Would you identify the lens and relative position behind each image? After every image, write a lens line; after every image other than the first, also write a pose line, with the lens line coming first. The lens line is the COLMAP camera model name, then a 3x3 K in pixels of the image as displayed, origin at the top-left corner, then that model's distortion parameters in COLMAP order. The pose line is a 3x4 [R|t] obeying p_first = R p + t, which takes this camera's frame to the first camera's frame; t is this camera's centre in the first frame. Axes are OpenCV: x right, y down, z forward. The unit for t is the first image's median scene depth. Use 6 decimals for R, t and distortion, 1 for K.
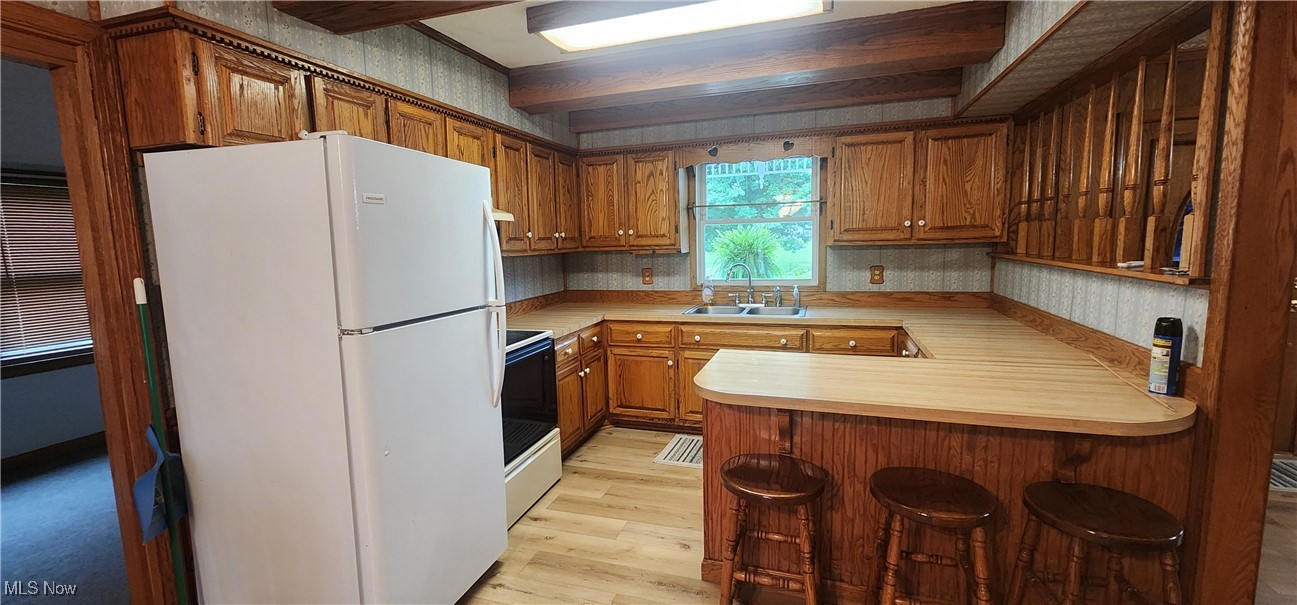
lens RADIAL K [[533.6, 0, 634.5], [0, 533.6, 301.0], [0, 0, 1]] dist [0.000852, 0.000277]
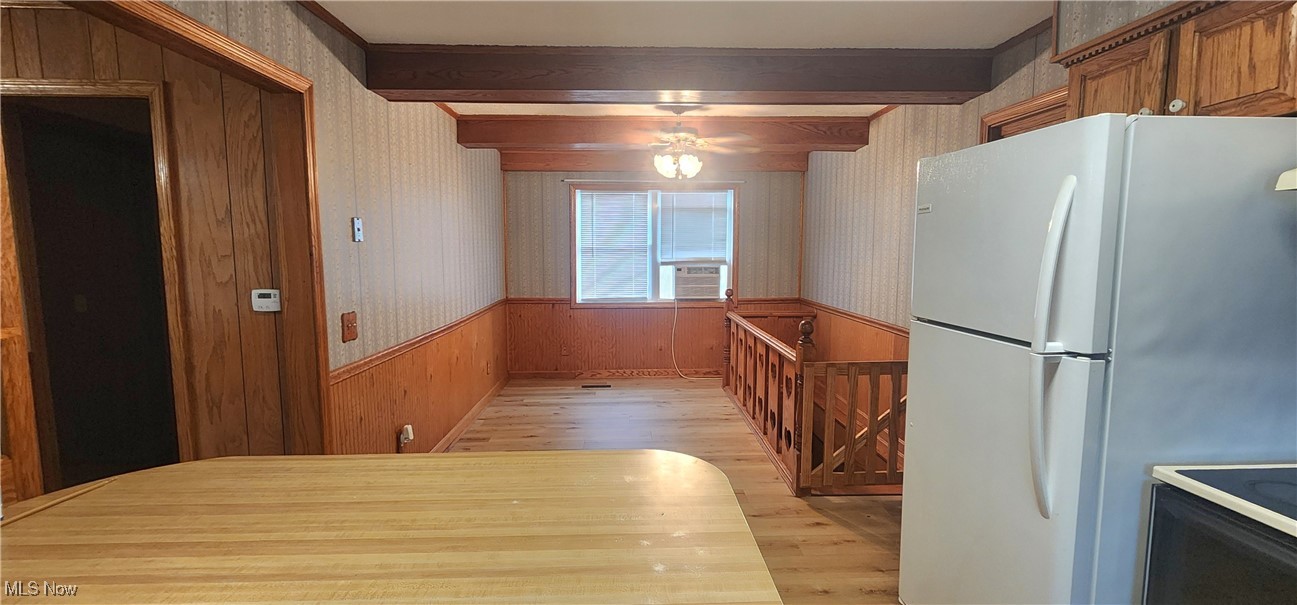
lens RADIAL K [[533.6, 0, 634.5], [0, 533.6, 301.0], [0, 0, 1]] dist [0.000852, 0.000277]
pose [[-0.935102, 0.058539, -0.349510, 0.485576], [-0.017980, 0.977154, 0.211769, -0.213894], [0.353922, 0.204310, -0.912687, 1.747581]]
